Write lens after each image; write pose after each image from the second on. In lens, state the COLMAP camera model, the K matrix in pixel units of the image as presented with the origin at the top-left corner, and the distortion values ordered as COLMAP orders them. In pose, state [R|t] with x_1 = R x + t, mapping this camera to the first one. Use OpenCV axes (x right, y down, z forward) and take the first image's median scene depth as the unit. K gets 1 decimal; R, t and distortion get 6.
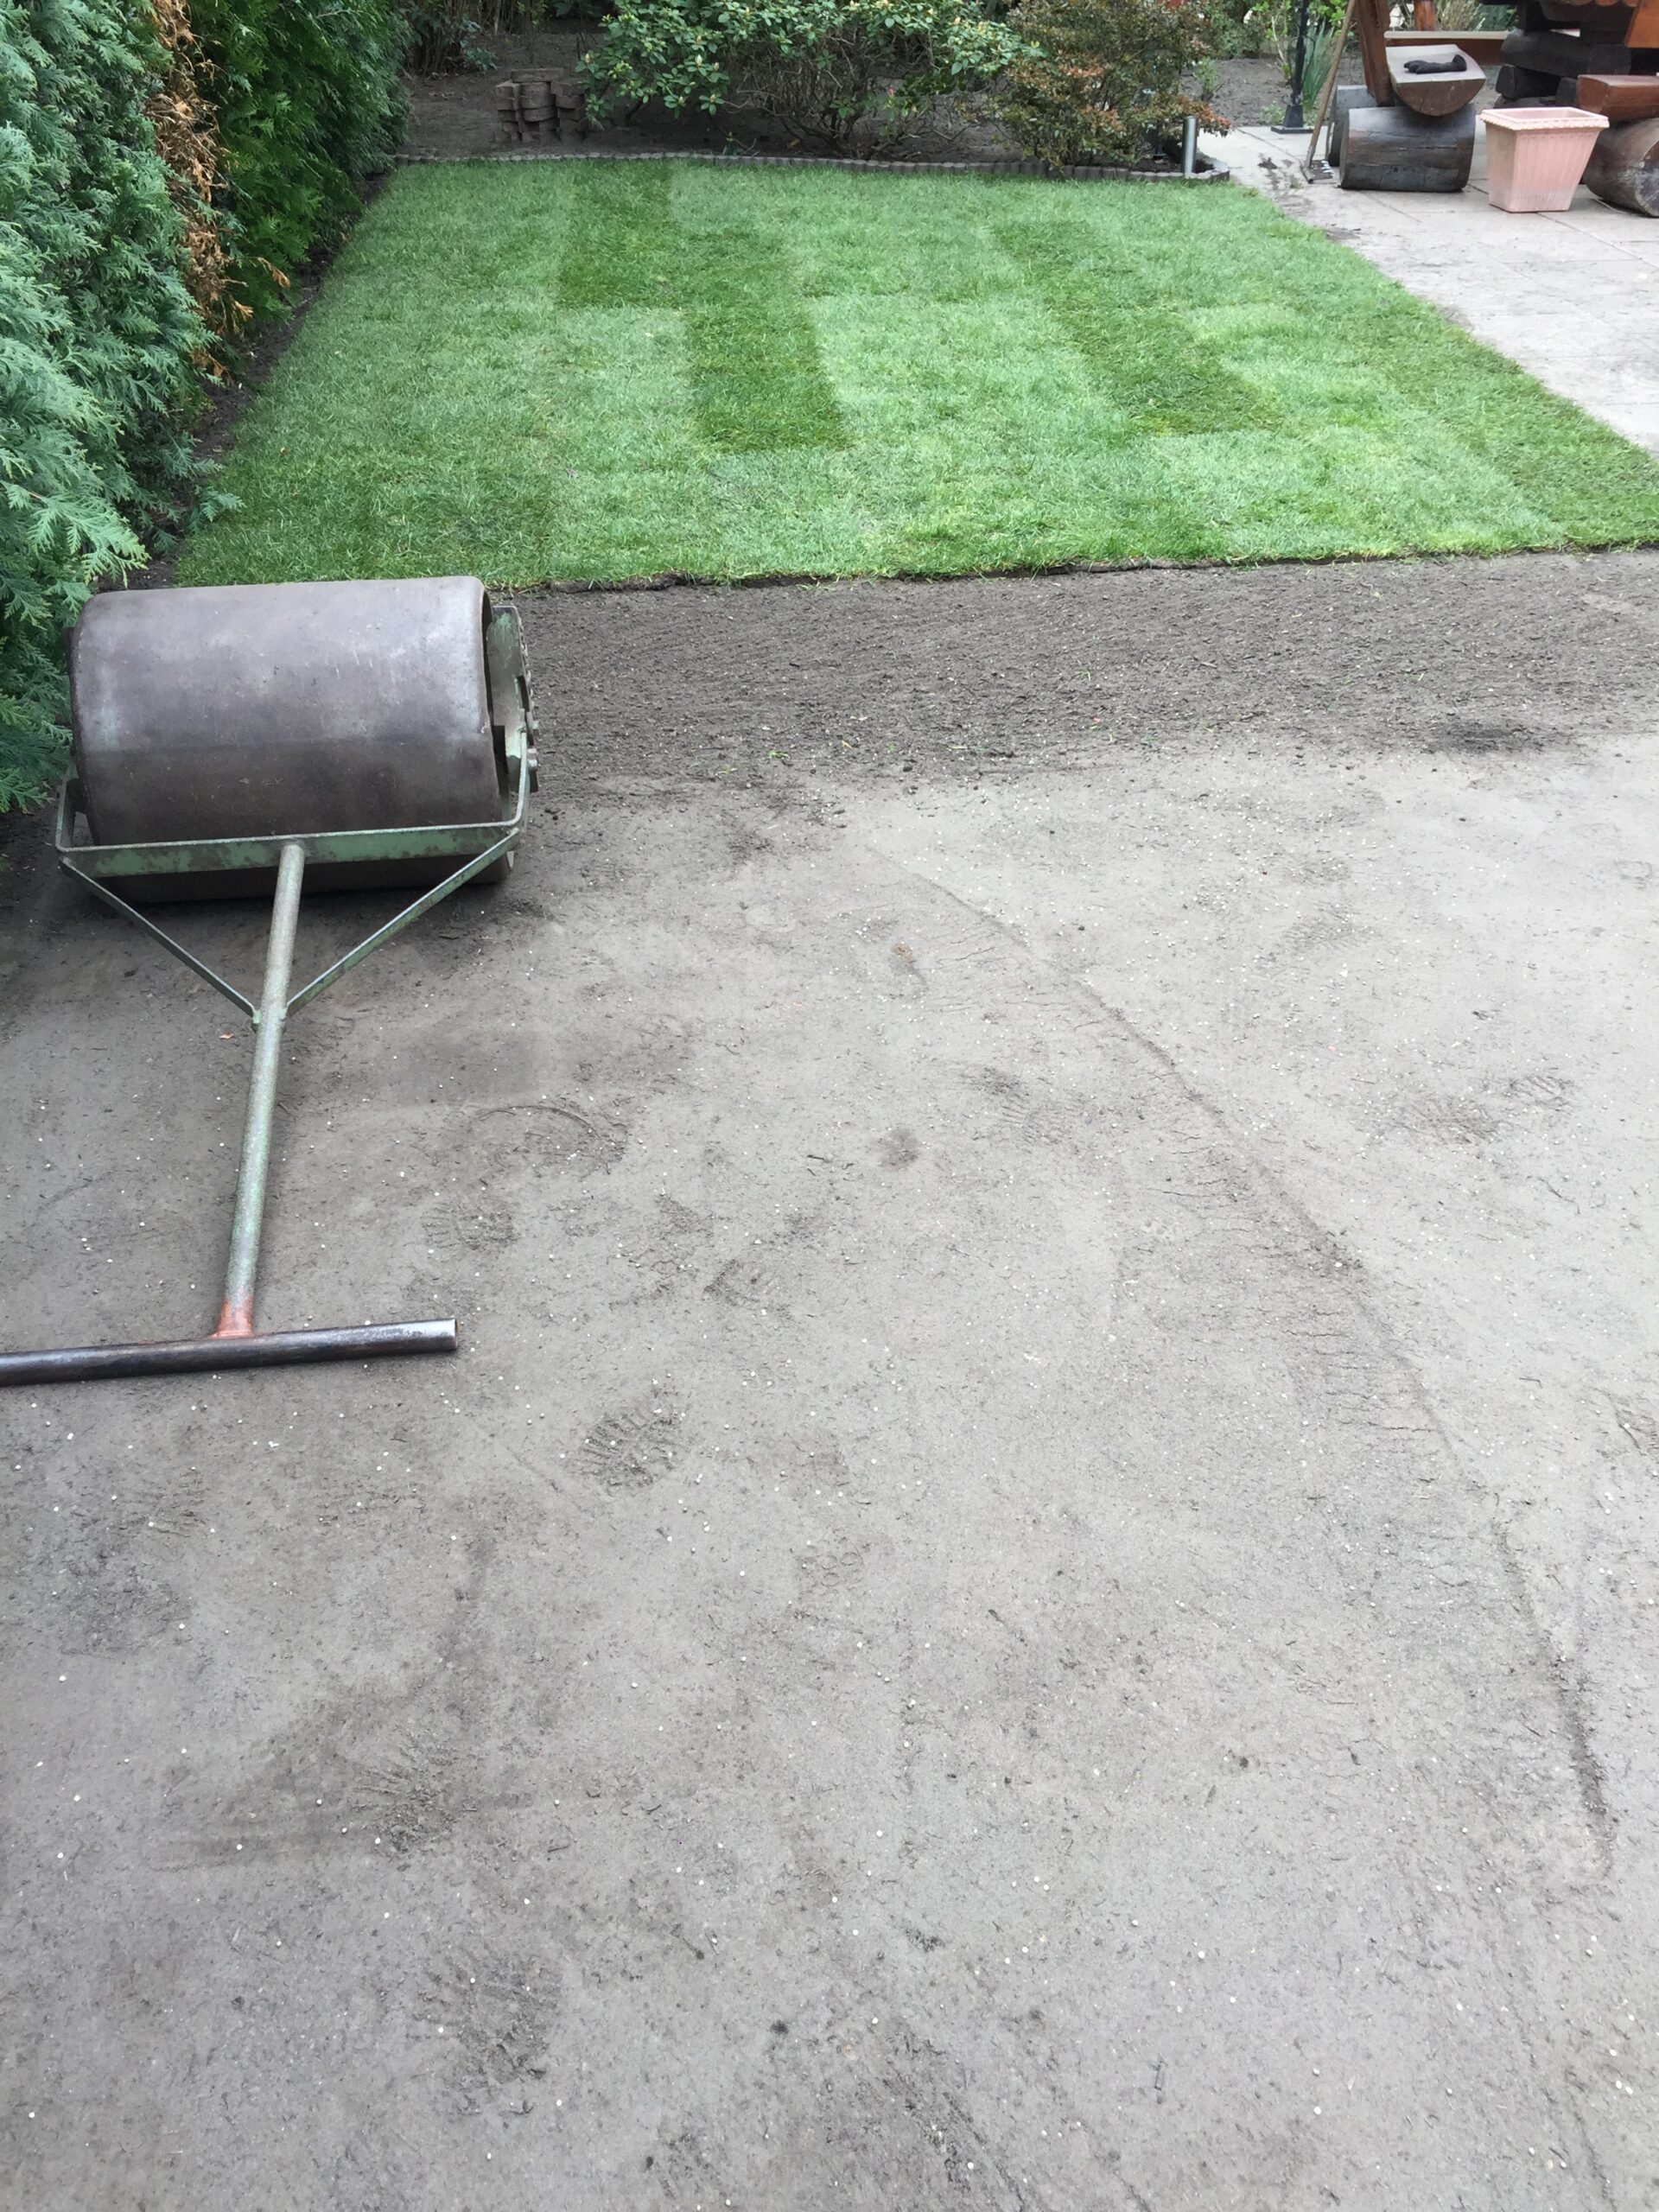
lens RADIAL K [[1961.3, 0, 830.1], [0, 1961.3, 1107.0], [0, 0, 1]] dist [0.064659, -0.089860]
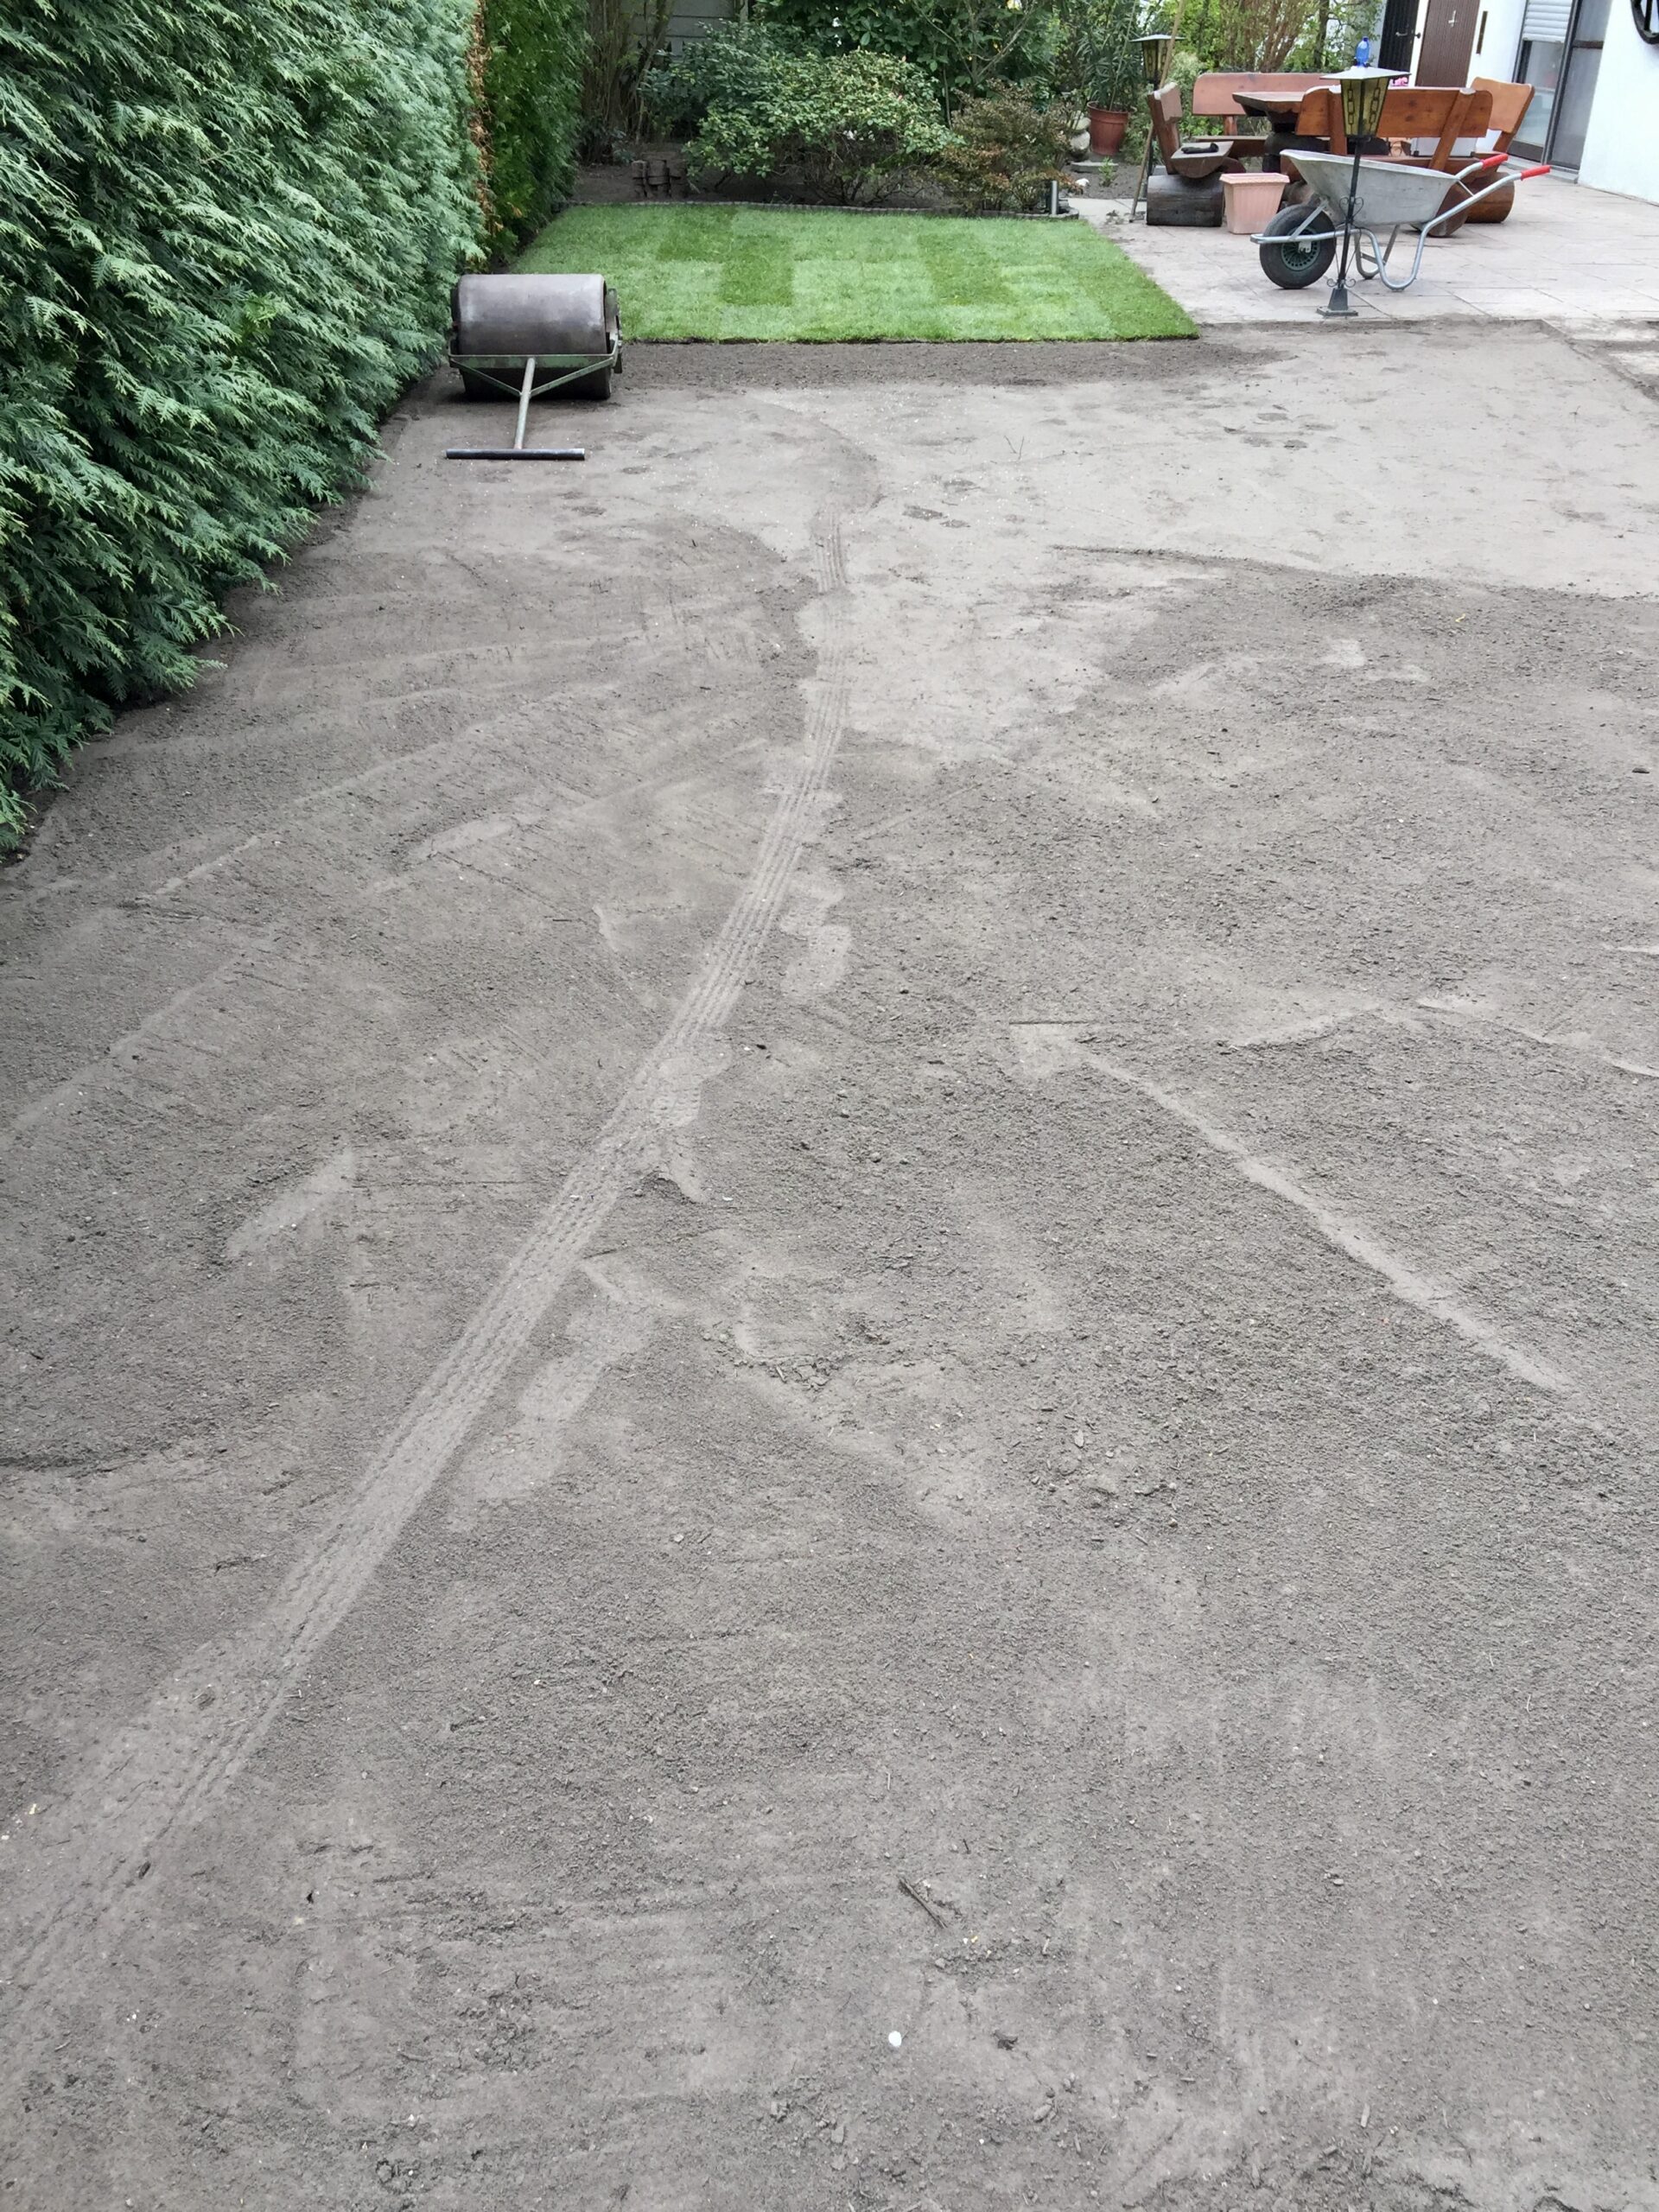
lens RADIAL K [[1961.3, 0, 825.6], [0, 1961.3, 1106.6], [0, 0, 1]] dist [0.064659, -0.089860]
pose [[0.997665, 0.038210, -0.056602, 0.129888], [-0.041904, 0.996968, -0.065570, 0.416228], [0.053925, 0.067788, 0.996241, -0.645514]]
